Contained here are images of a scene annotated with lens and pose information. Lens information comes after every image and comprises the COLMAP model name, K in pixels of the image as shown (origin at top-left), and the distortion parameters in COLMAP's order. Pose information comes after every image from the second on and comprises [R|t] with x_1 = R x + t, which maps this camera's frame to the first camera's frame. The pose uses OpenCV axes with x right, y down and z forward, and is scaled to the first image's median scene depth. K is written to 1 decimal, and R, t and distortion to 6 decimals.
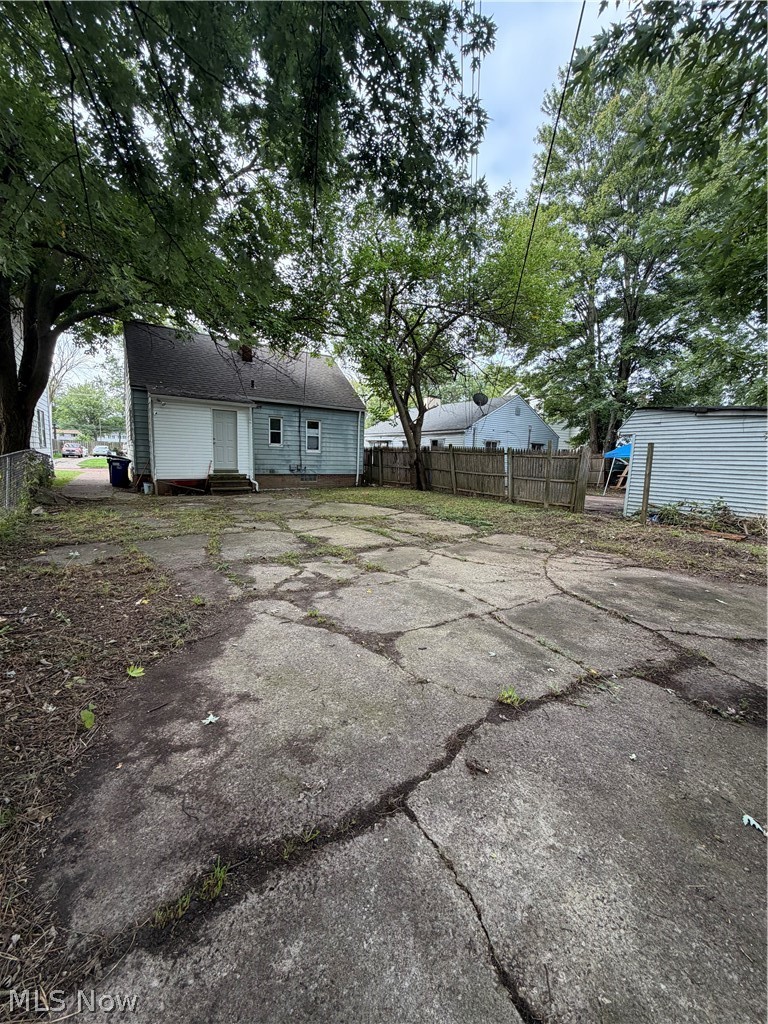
lens RADIAL K [[408.8, 0, 385.5], [0, 408.8, 510.9], [0, 0, 1]] dist [0.000011, 0.000009]
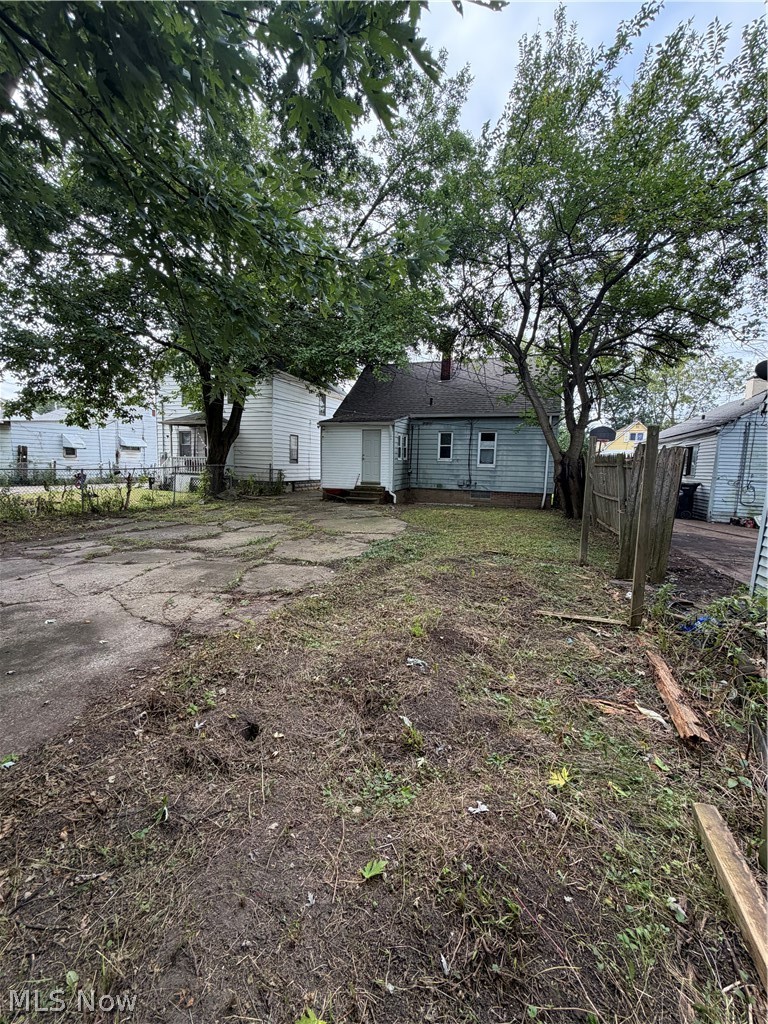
lens RADIAL K [[408.8, 0, 385.0], [0, 408.8, 516.0], [0, 0, 1]] dist [0.000011, 0.000009]
pose [[0.589611, 0.086569, -0.803034, 0.443691], [-0.113555, 0.993249, 0.023699, -0.031773], [0.799665, 0.077215, 0.595461, 0.298099]]
